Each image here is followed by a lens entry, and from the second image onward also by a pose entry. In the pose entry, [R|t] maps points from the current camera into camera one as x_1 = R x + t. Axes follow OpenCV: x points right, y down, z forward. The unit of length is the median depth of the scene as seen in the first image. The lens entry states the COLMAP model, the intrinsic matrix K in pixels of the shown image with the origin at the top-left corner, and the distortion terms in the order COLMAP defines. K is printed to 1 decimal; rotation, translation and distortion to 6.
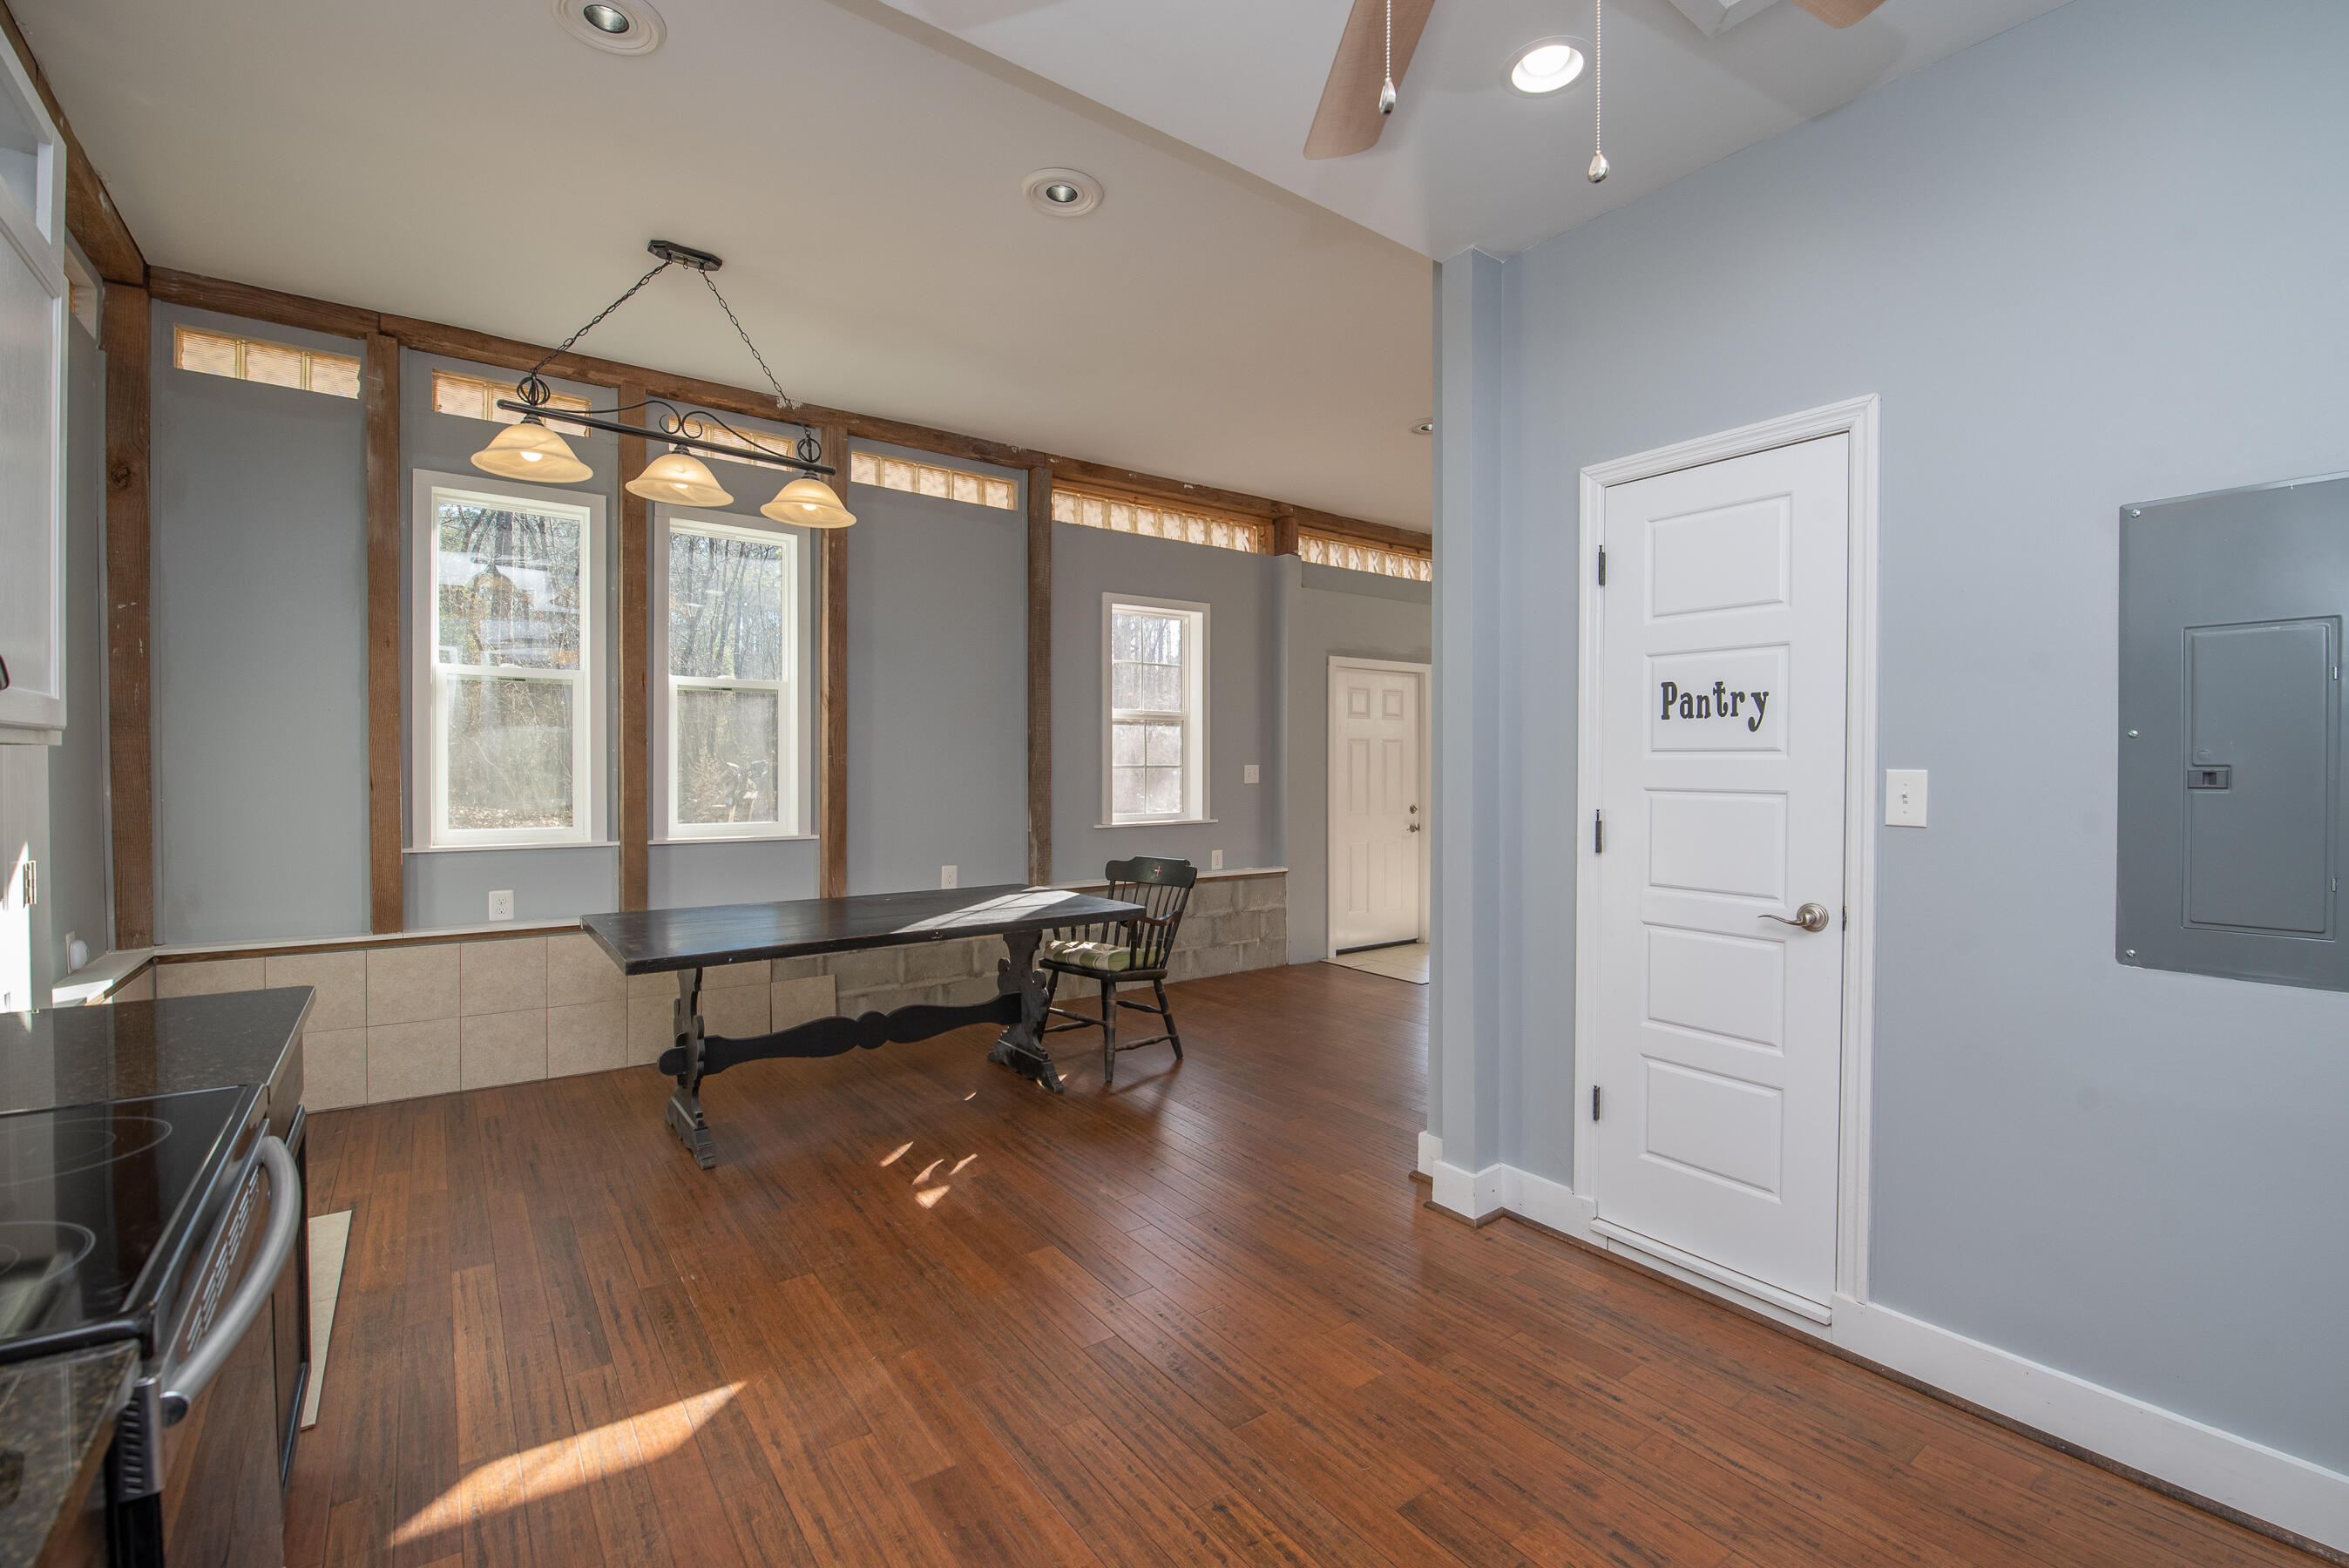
lens RADIAL K [[1019.2, 0, 1174.5], [0, 1019.2, 784.0], [0, 0, 1]] dist [-0.013531, -0.000021]
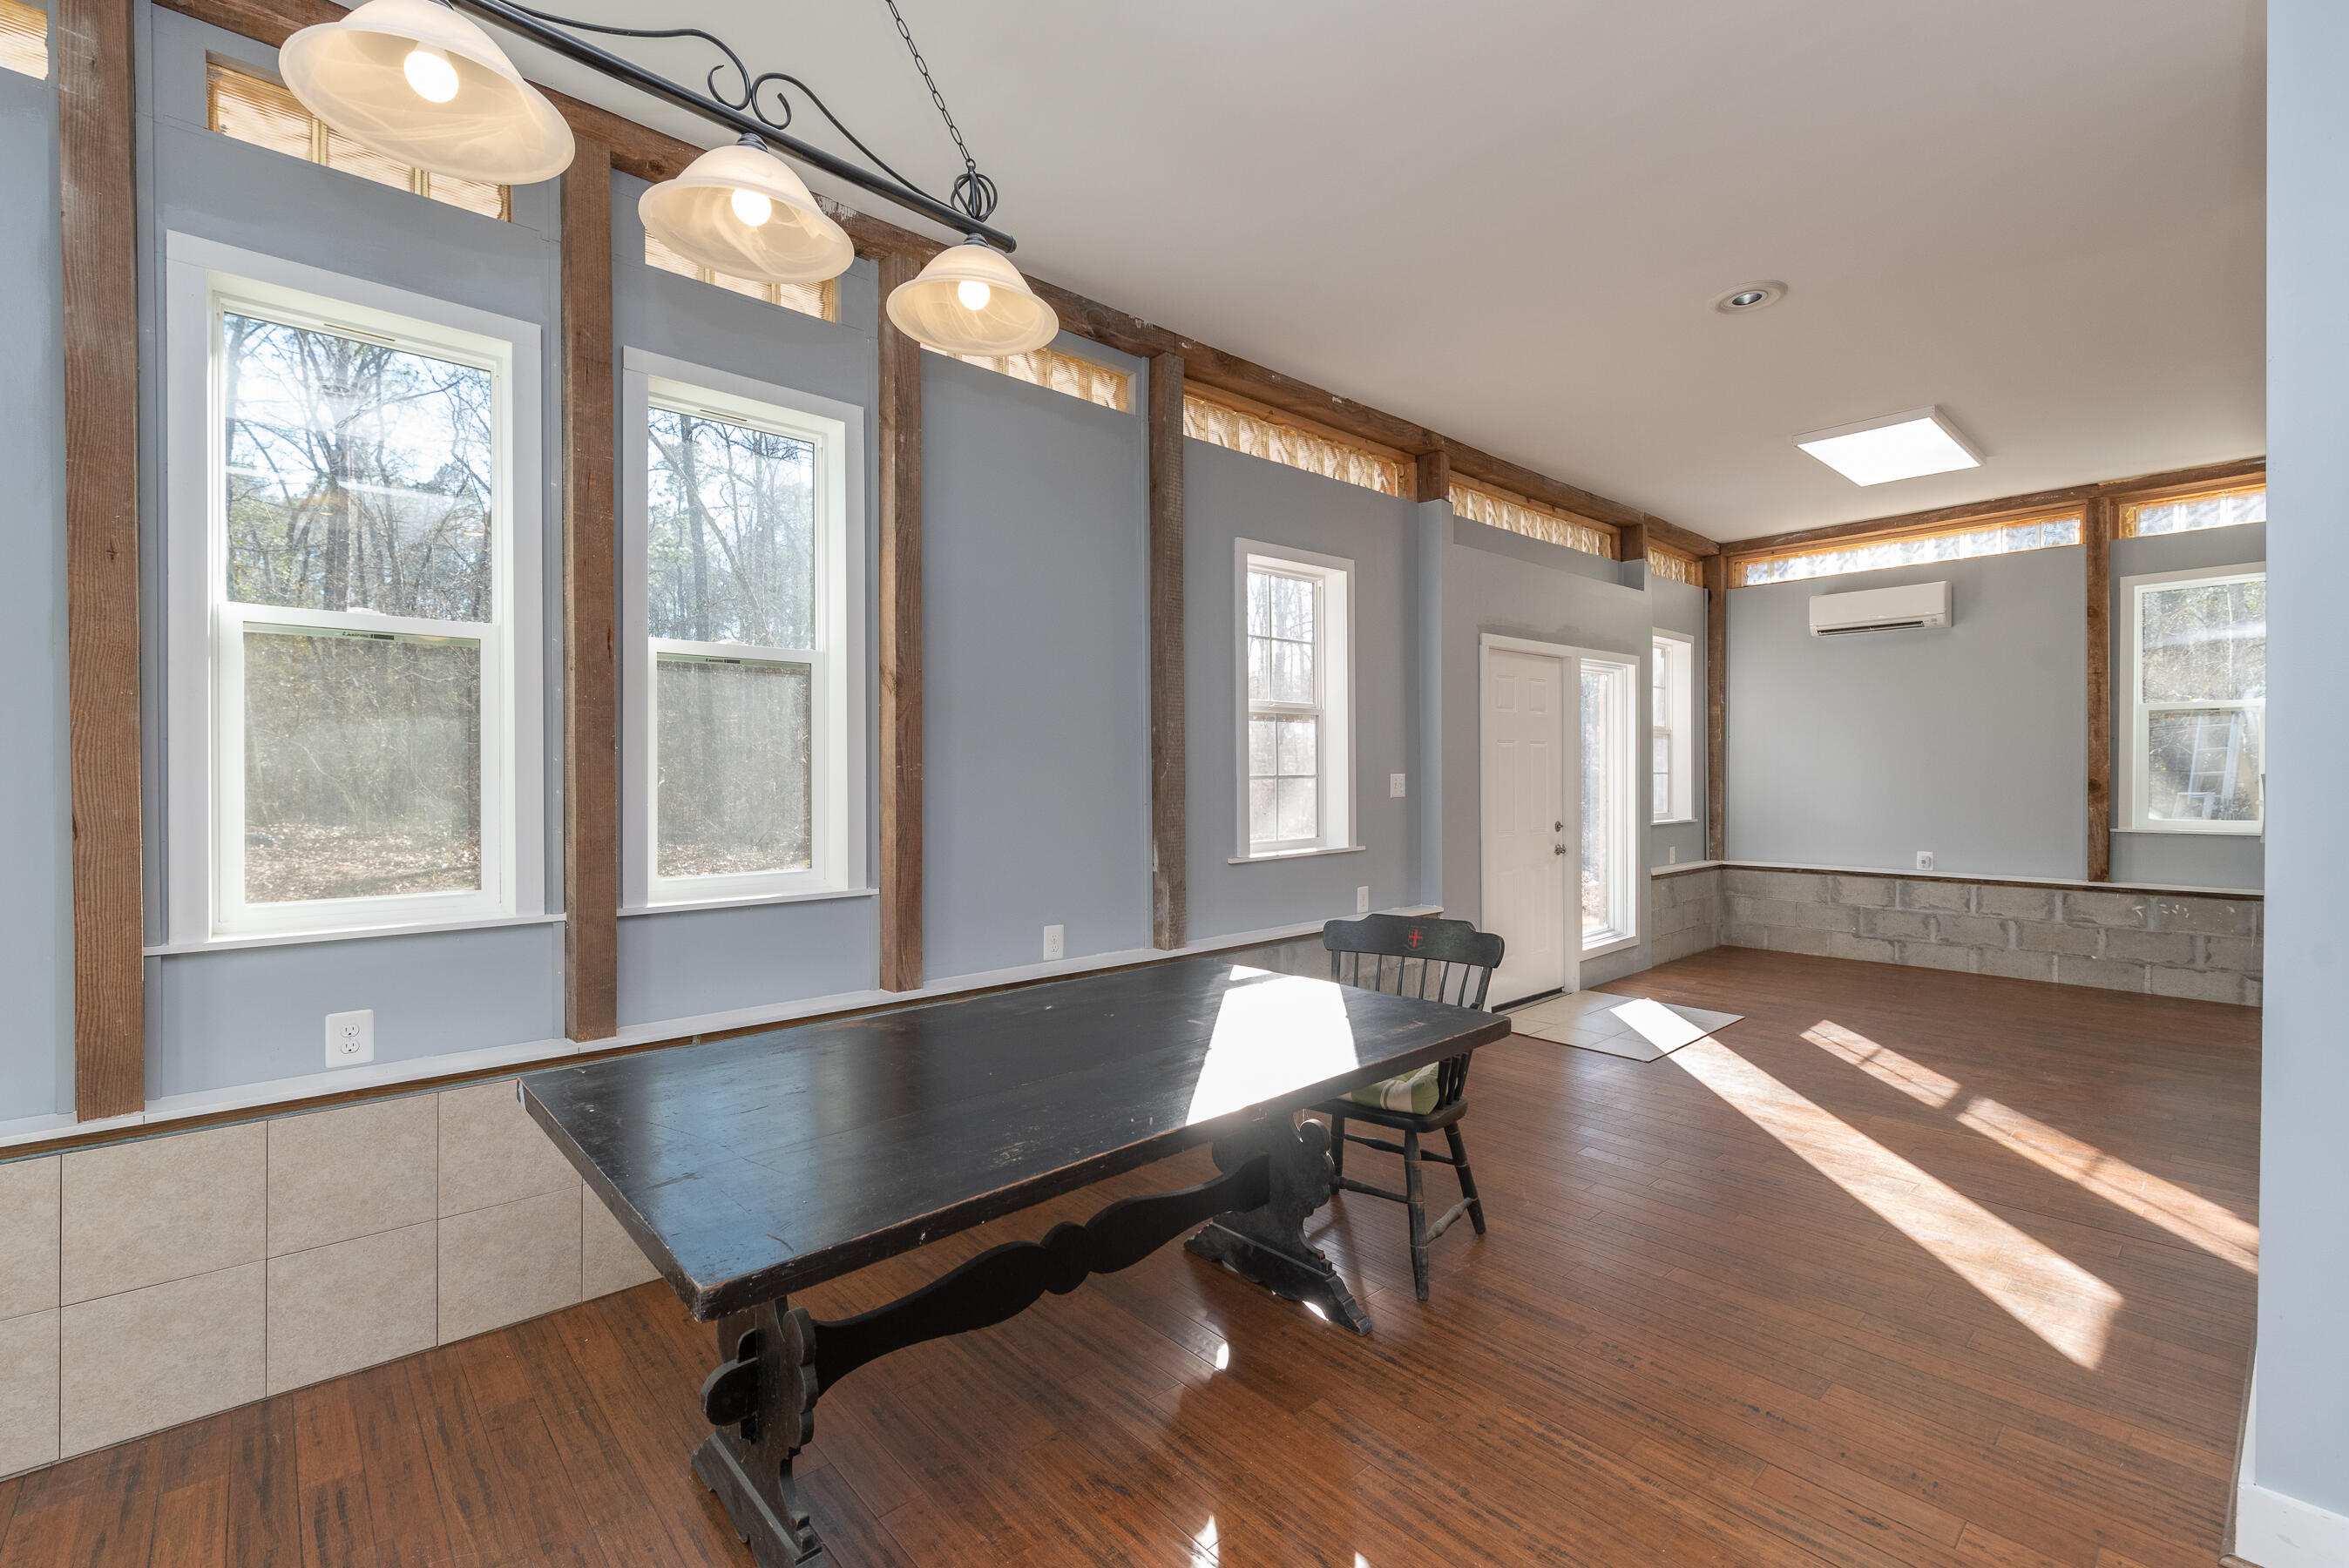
lens RADIAL K [[1031.8, 0, 1171.6], [0, 1031.8, 780.4], [0, 0, 1]] dist [0.001231, 0.001647]
pose [[0.995454, -0.003855, 0.095167, -0.241156], [0.004283, 0.999982, -0.004292, -0.015404], [-0.095149, 0.004681, 0.995452, 0.351420]]
